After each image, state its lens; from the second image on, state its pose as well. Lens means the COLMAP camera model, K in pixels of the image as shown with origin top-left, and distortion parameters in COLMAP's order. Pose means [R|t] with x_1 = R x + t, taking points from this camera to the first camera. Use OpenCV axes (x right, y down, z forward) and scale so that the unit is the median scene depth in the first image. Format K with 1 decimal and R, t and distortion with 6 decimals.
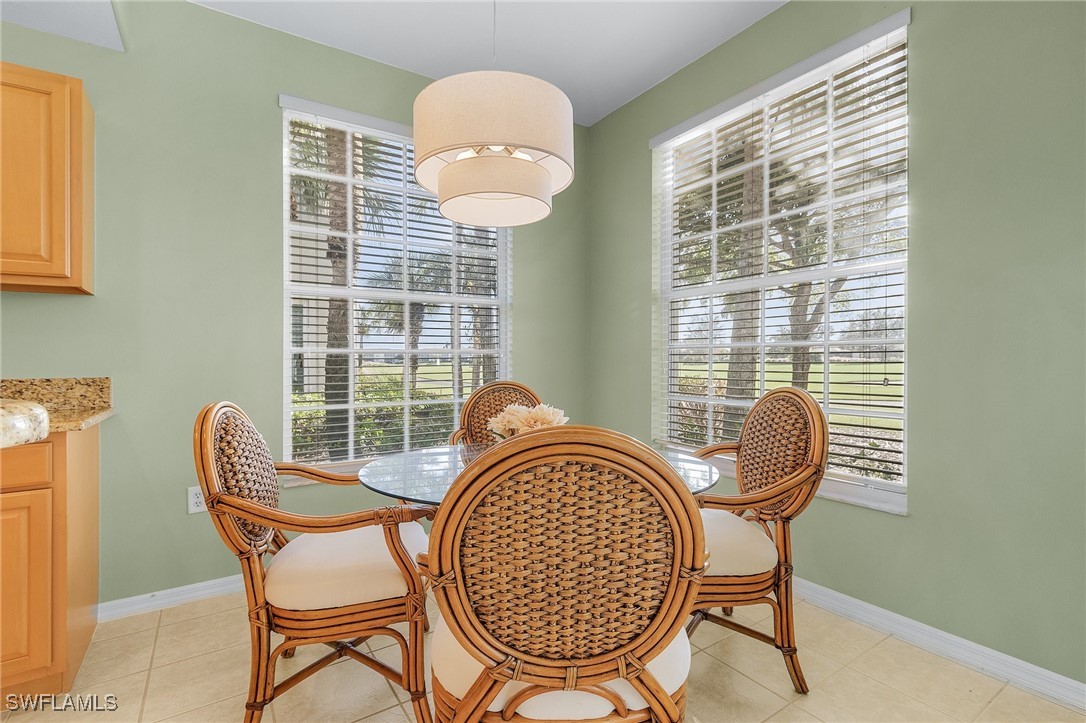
lens RADIAL K [[502.7, 0, 535.5], [0, 502.7, 362.8], [0, 0, 1]] dist [0.000846, 0.000373]
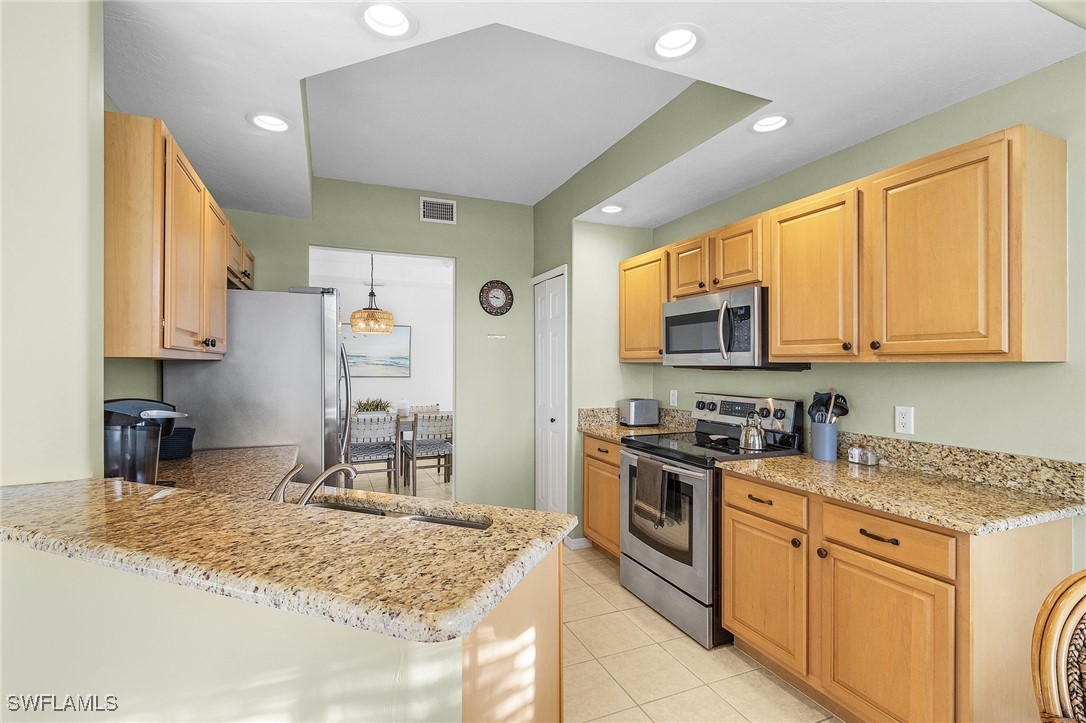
lens RADIAL K [[502.7, 0, 535.5], [0, 502.7, 362.8], [0, 0, 1]] dist [0.000846, 0.000373]
pose [[-0.176187, 0.005252, -0.984343, 0.097548], [-0.005277, 0.999966, 0.006280, -0.146821], [0.984343, 0.006301, -0.176153, 0.320038]]
